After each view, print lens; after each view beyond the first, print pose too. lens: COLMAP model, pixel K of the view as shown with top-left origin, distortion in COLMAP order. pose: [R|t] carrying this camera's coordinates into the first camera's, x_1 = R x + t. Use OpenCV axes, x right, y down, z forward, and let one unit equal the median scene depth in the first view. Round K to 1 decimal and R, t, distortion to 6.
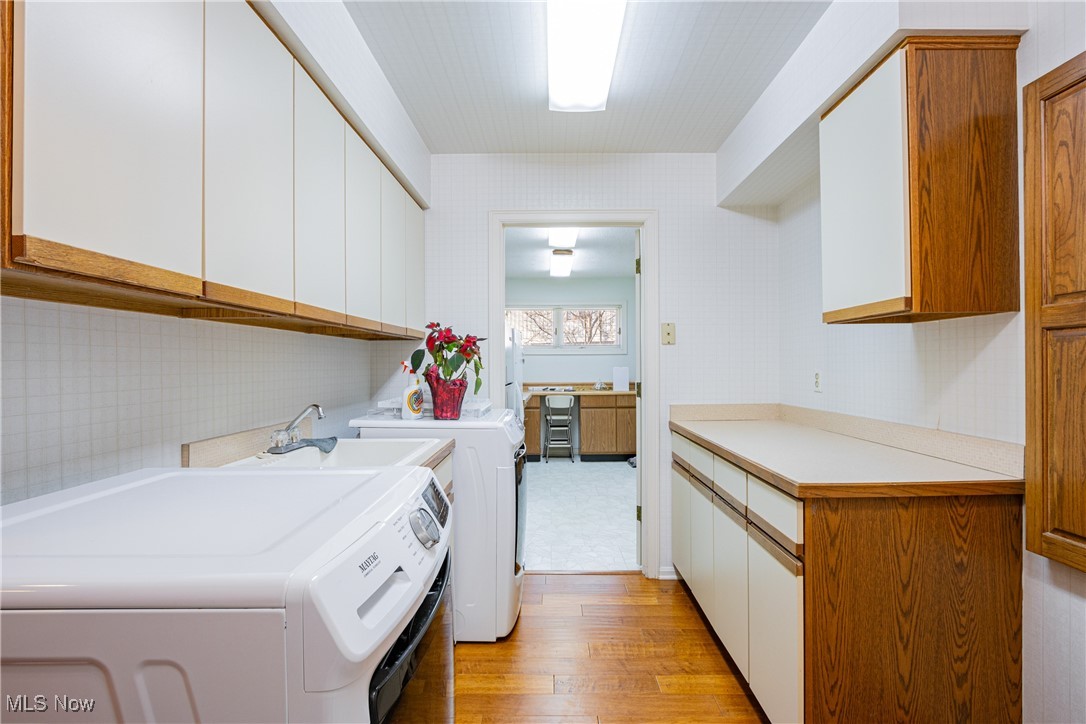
lens RADIAL K [[501.2, 0, 543.5], [0, 501.2, 364.2], [0, 0, 1]] dist [-0.017634, 0.001679]
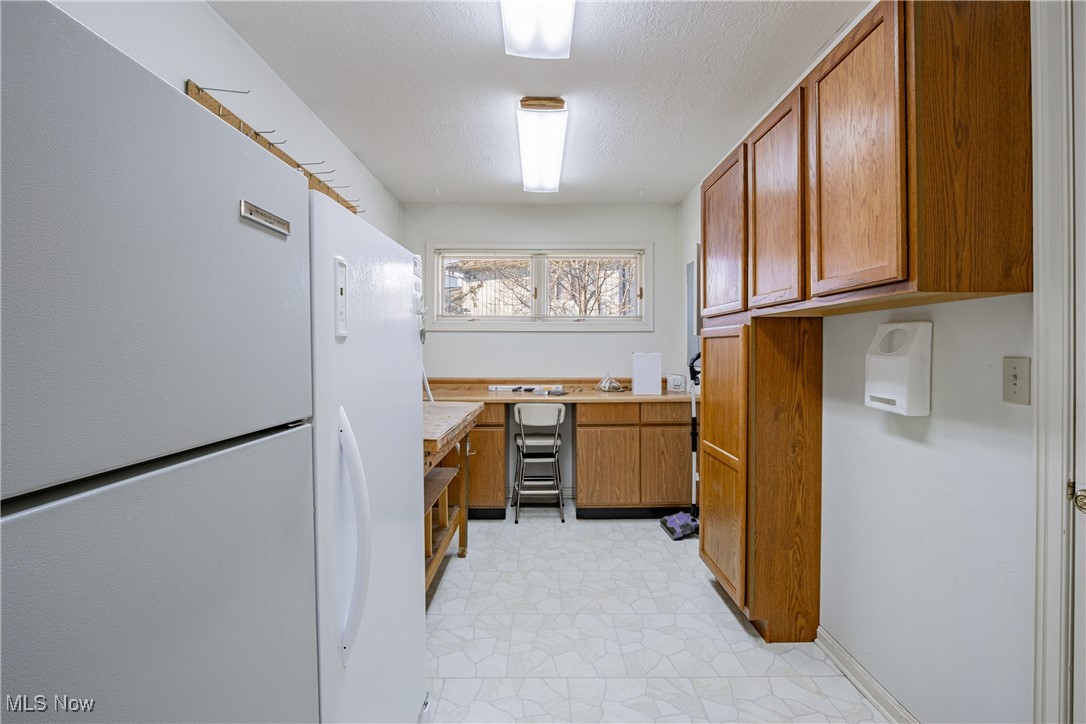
lens RADIAL K [[501.2, 0, 544.4], [0, 501.2, 357.5], [0, 0, 1]] dist [-0.017634, 0.001679]
pose [[0.999779, 0.003346, 0.020769, 0.025637], [-0.003716, 0.999835, 0.017792, 0.001273], [-0.020706, -0.017865, 0.999626, 0.436218]]
